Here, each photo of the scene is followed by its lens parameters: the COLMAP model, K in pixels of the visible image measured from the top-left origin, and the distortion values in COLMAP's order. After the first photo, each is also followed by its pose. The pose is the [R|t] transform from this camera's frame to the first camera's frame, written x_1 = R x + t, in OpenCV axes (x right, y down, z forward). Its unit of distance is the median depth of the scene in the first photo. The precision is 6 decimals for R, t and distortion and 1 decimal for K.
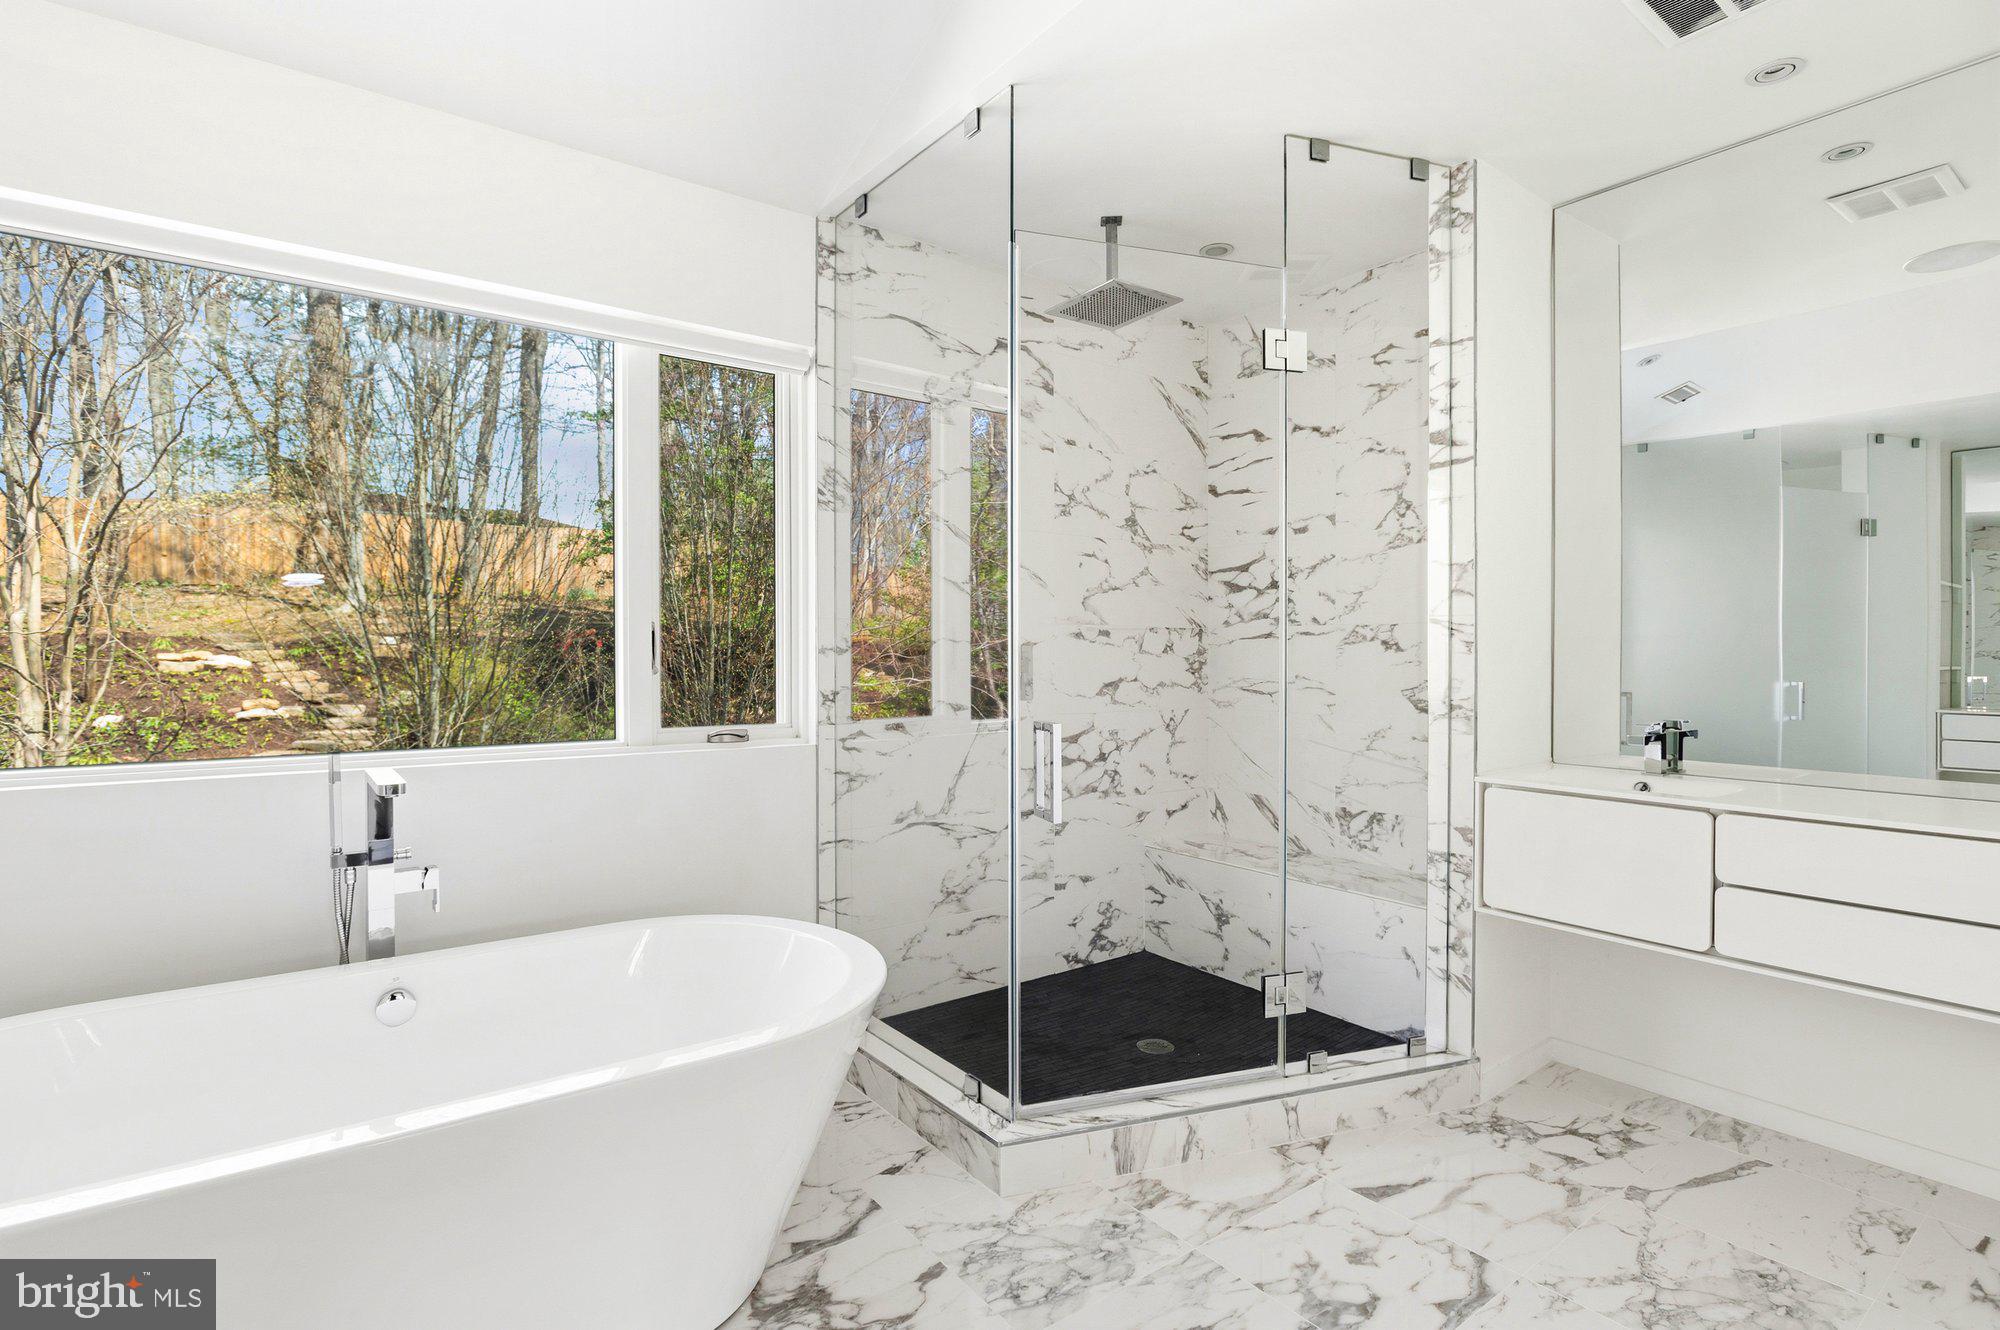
lens RADIAL K [[967.2, 0, 1006.4], [0, 967.2, 663.4], [0, 0, 1]] dist [-0.020571, 0.000880]
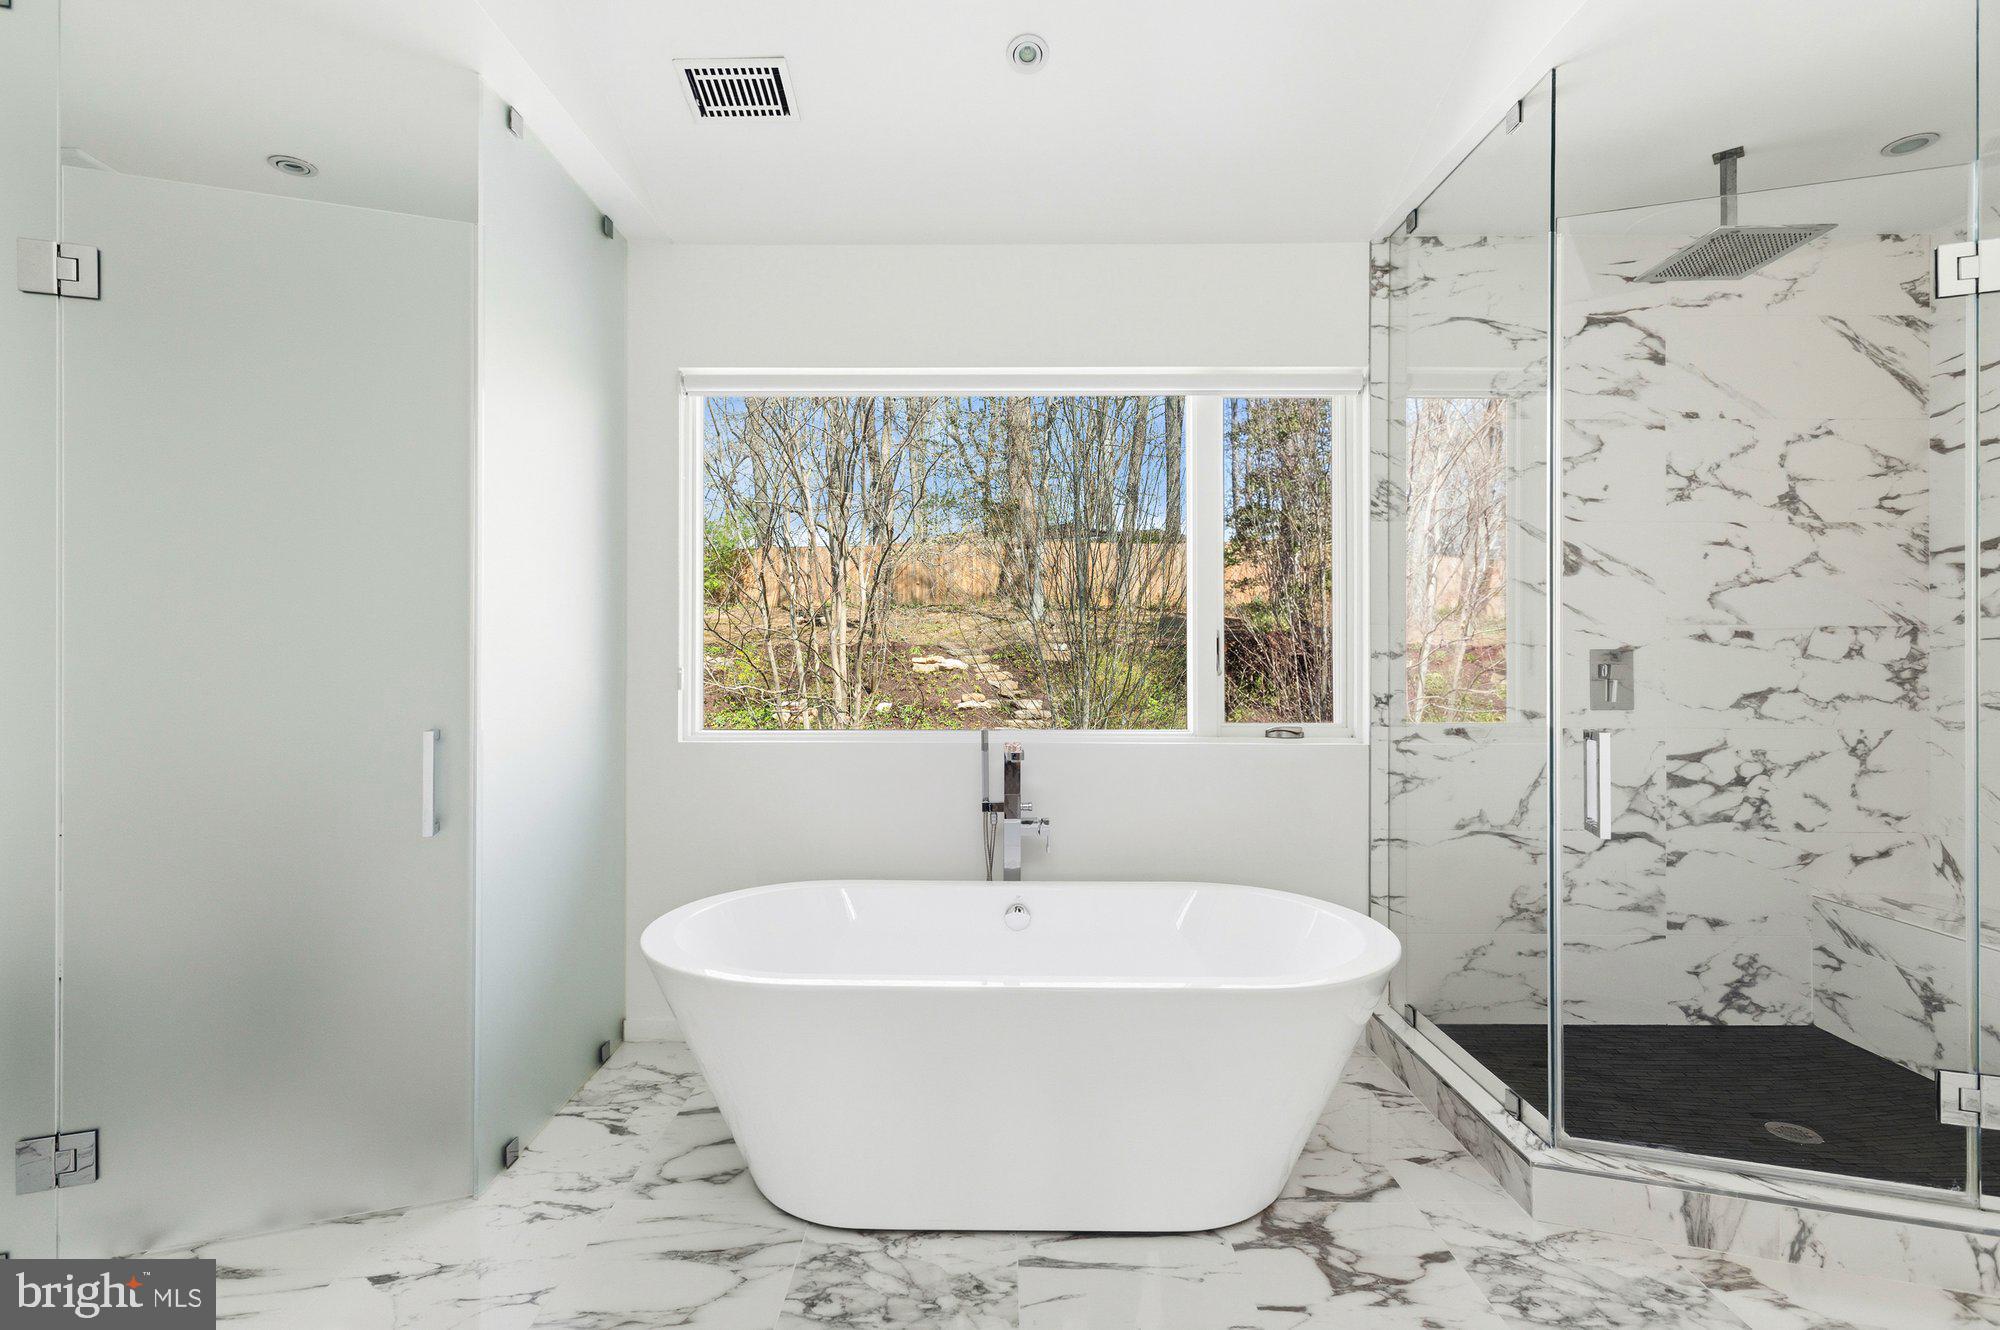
lens RADIAL K [[953.9, 0, 987.7], [0, 953.9, 663.3], [0, 0, 1]] dist [-0.010851, 0.000563]
pose [[0.795278, 0.004368, -0.606229, 0.084864], [-0.007463, 0.999969, -0.002585, 0.001202], [0.606199, 0.006579, 0.795286, -0.061088]]
